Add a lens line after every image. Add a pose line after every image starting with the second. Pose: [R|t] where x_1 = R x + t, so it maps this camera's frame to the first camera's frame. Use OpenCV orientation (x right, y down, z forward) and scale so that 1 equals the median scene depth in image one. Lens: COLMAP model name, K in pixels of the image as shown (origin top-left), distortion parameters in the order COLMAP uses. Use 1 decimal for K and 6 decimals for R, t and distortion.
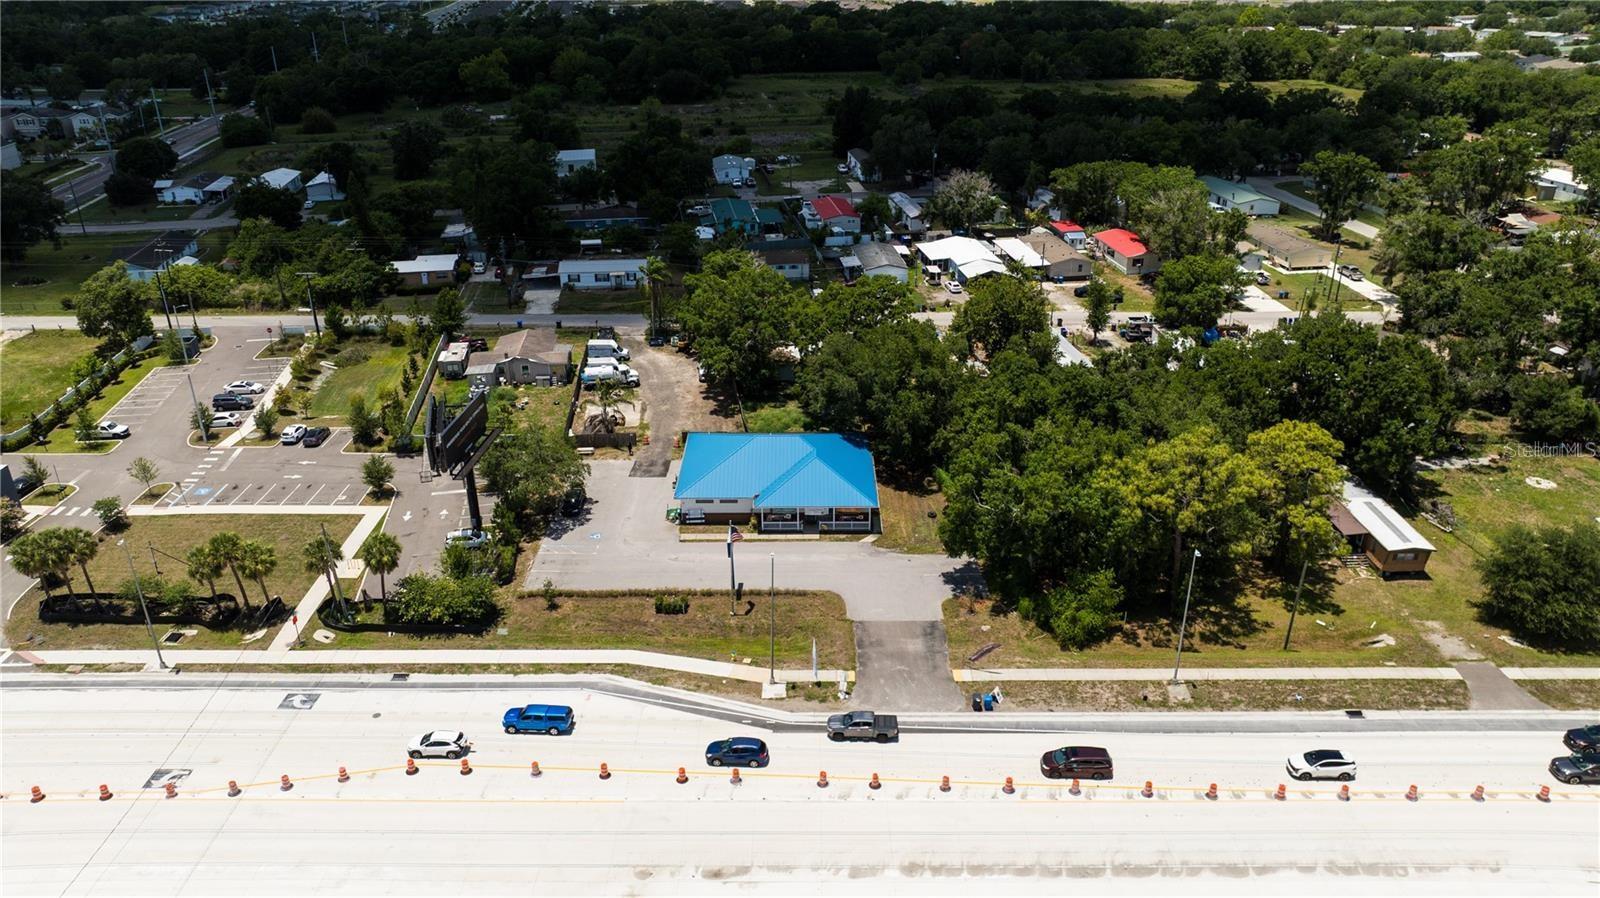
lens RADIAL K [[1128.4, 0, 803.4], [0, 1128.4, 451.1], [0, 0, 1]] dist [-0.038603, 0.049249]
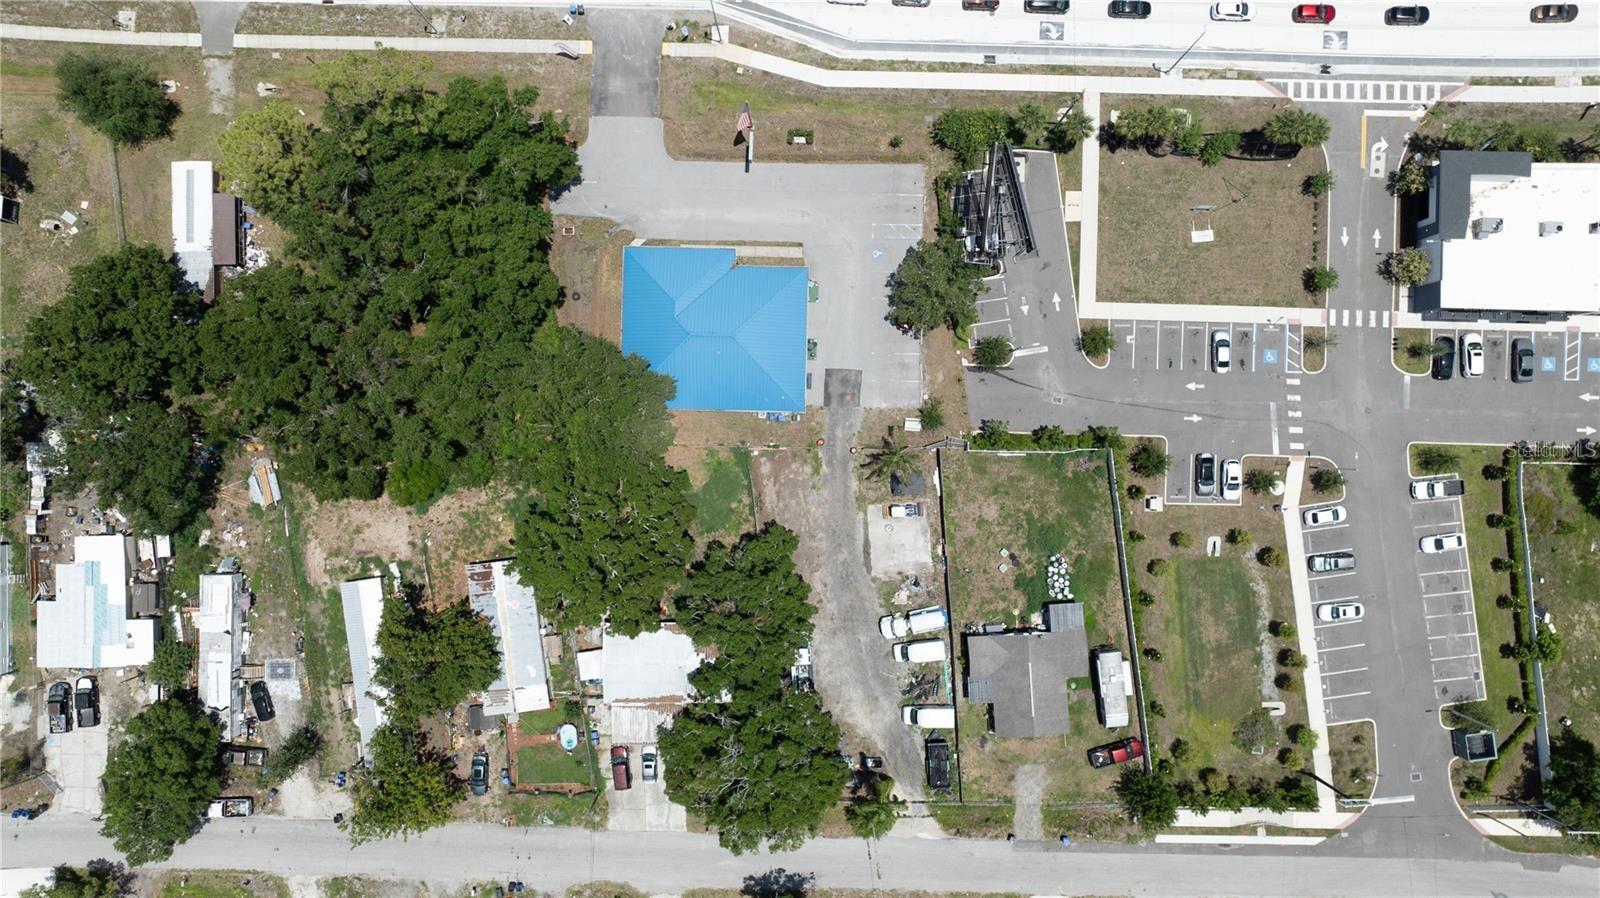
lens RADIAL K [[1128.4, 0, 805.2], [0, 1128.4, 455.4], [0, 0, 1]] dist [-0.038603, 0.049249]
pose [[-0.999685, -0.021292, 0.013262, -0.106245], [0.020951, -0.417960, 0.908224, -0.841855], [-0.013795, 0.908216, 0.418274, 0.575518]]
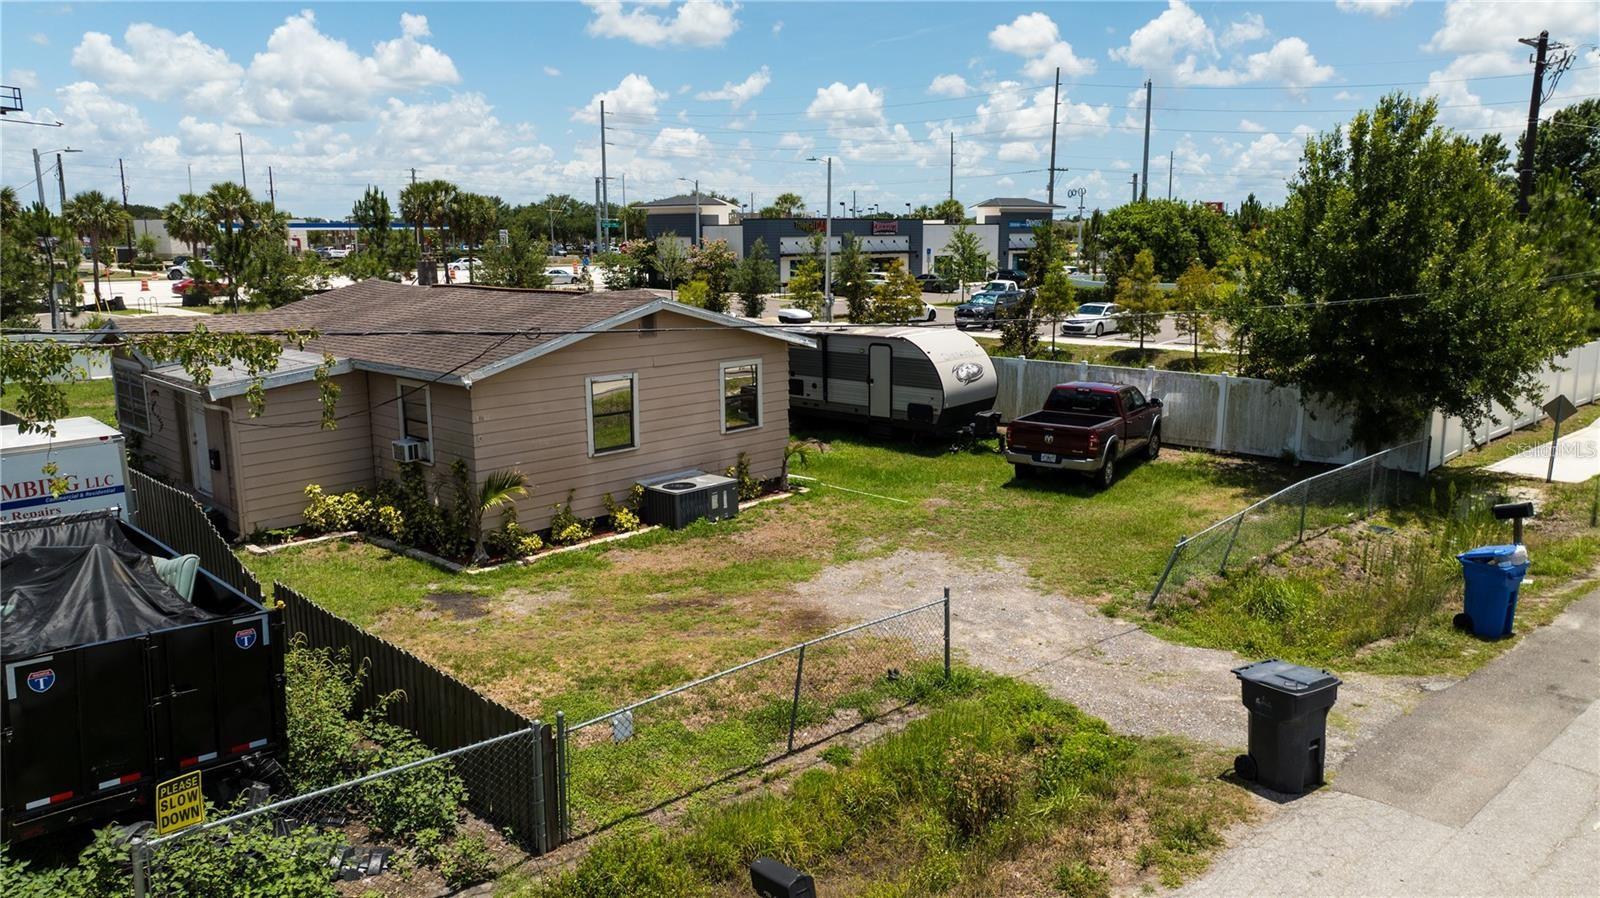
lens RADIAL K [[1128.4, 0, 800.5], [0, 1128.4, 445.8], [0, 0, 1]] dist [-0.038603, 0.049249]
pose [[-0.744615, 0.131661, -0.654380, -0.195006], [-0.280611, 0.827770, 0.485853, -0.184703], [0.605644, 0.545400, -0.579425, 1.252167]]
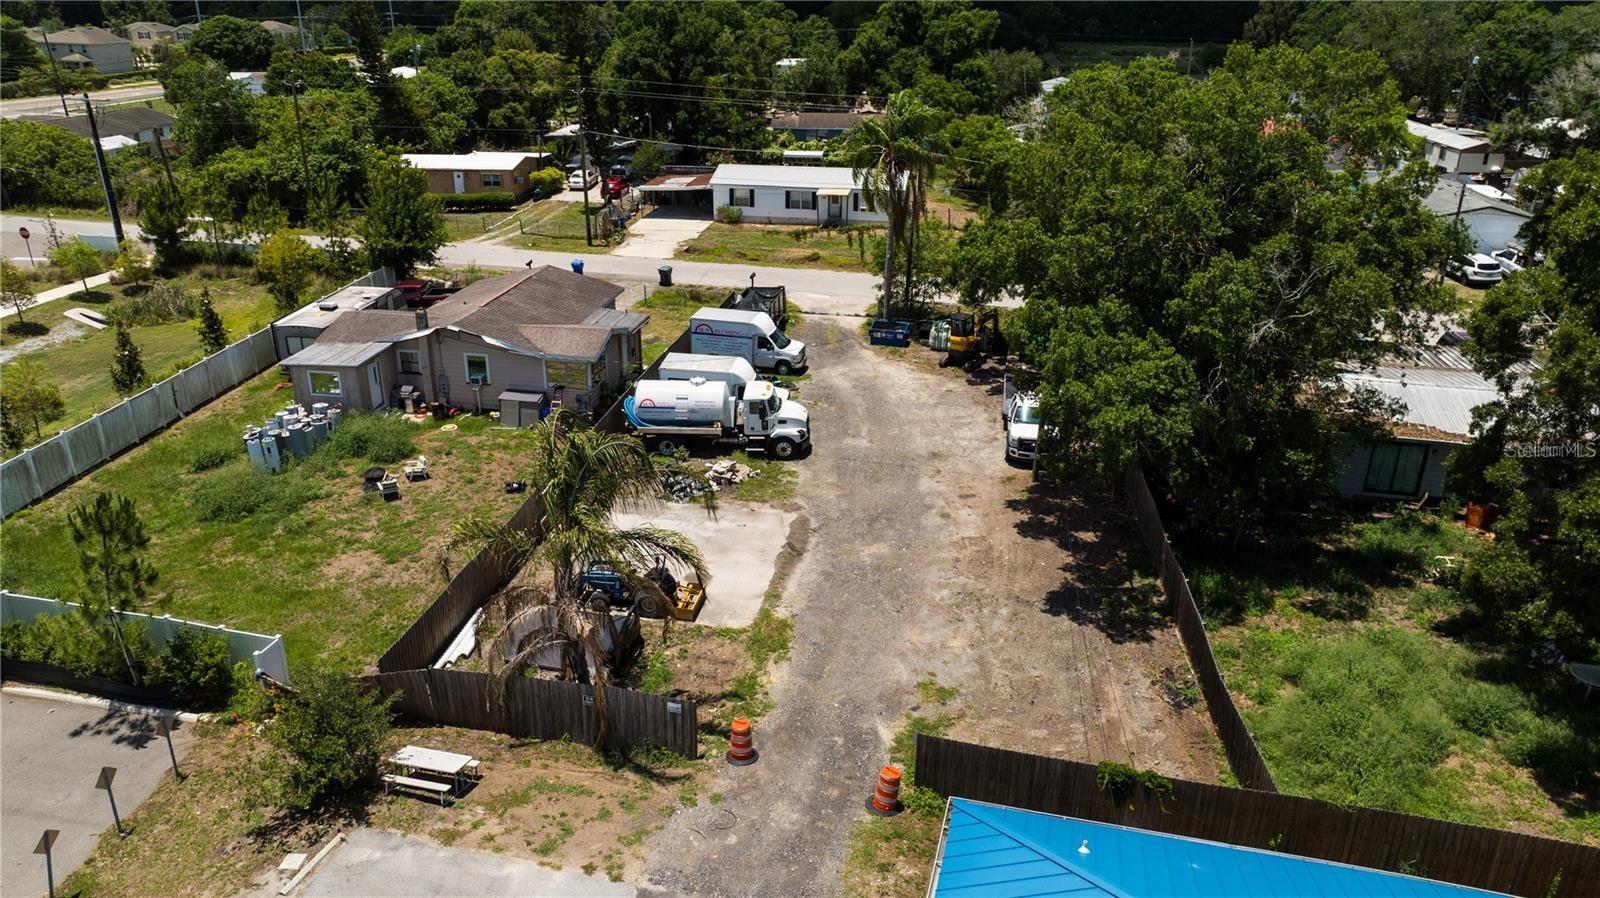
lens RADIAL K [[1128.4, 0, 798.0], [0, 1128.4, 449.6], [0, 0, 1]] dist [-0.038603, 0.049249]
pose [[0.965967, 0.106423, -0.235756, -0.082407], [-0.115693, 0.992950, -0.025800, -0.055623], [0.231349, 0.052197, 0.971470, 0.761767]]
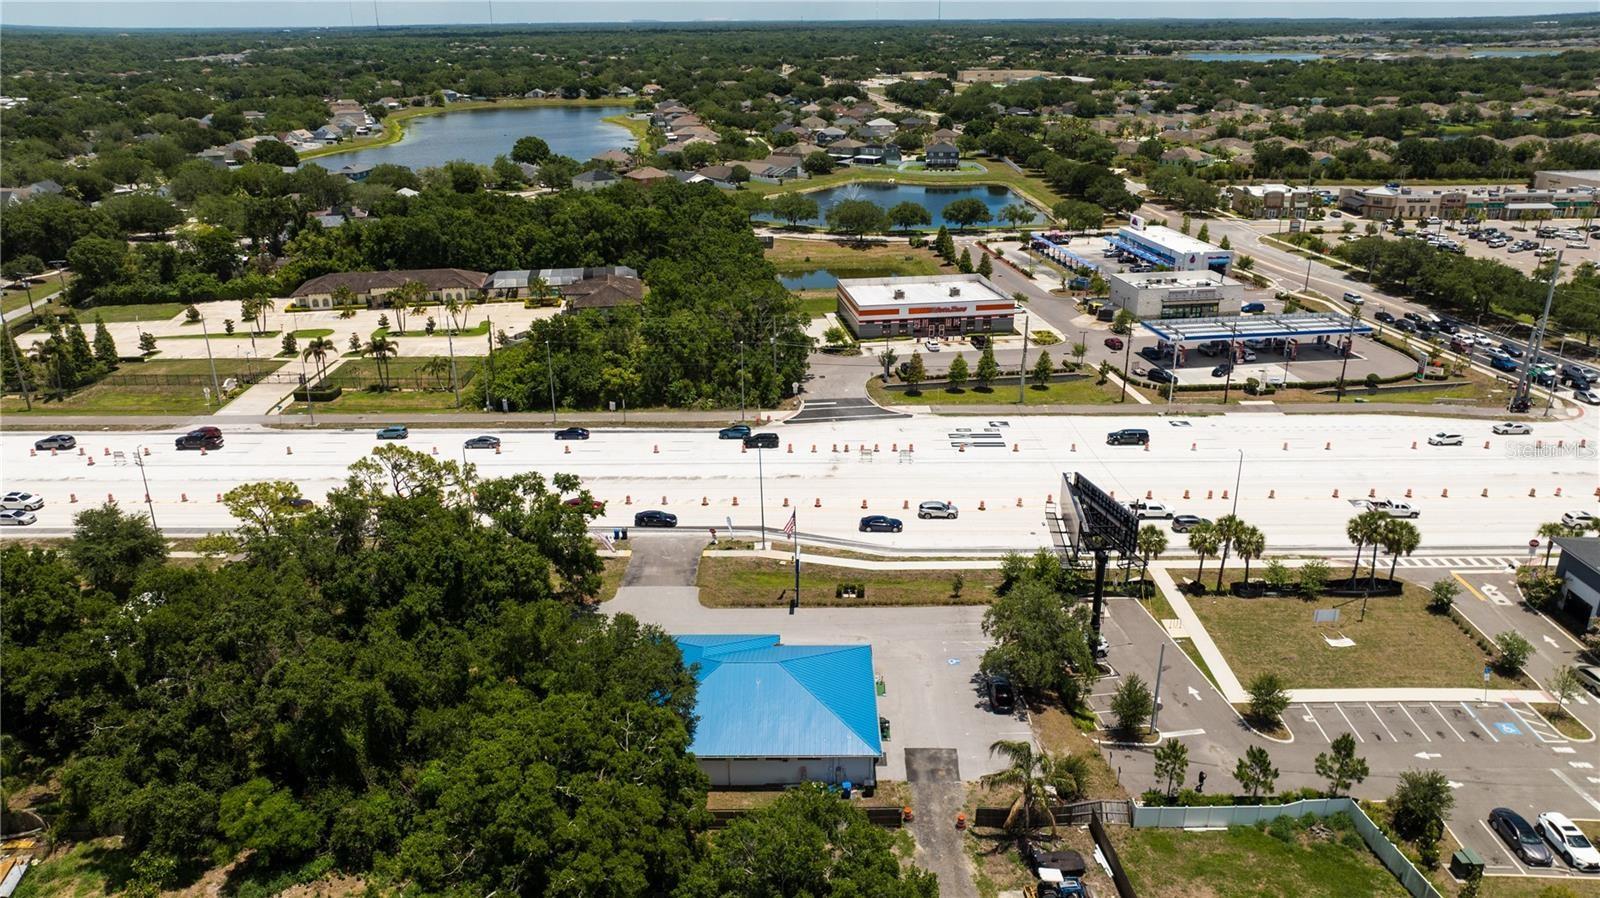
lens RADIAL K [[1128.4, 0, 803.0], [0, 1128.4, 446.8], [0, 0, 1]] dist [-0.038603, 0.049249]
pose [[-0.999856, 0.015851, 0.006112, -0.056802], [0.015369, 0.690649, 0.723027, -0.573569], [0.007240, 0.723017, -0.690793, 1.218498]]
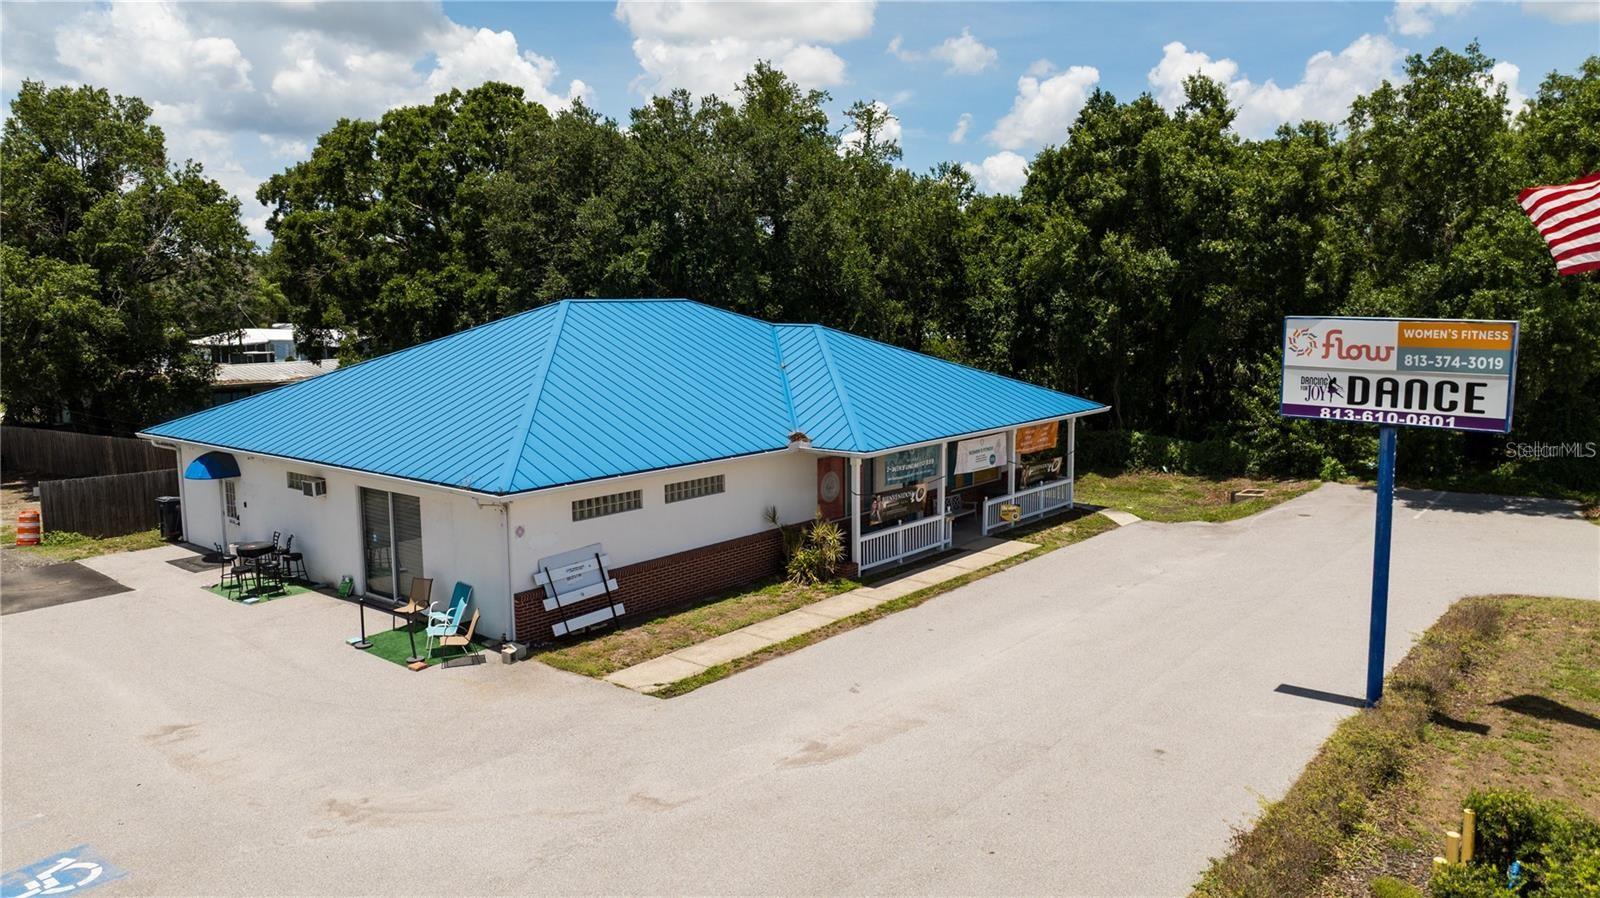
lens RADIAL K [[1128.4, 0, 801.4], [0, 1128.4, 447.0], [0, 0, 1]] dist [-0.038603, 0.049249]
pose [[0.633249, -0.099927, 0.767470, -0.177158], [0.332752, 0.930452, -0.153411, 0.062731], [-0.698764, 0.352524, 0.622459, 0.698087]]
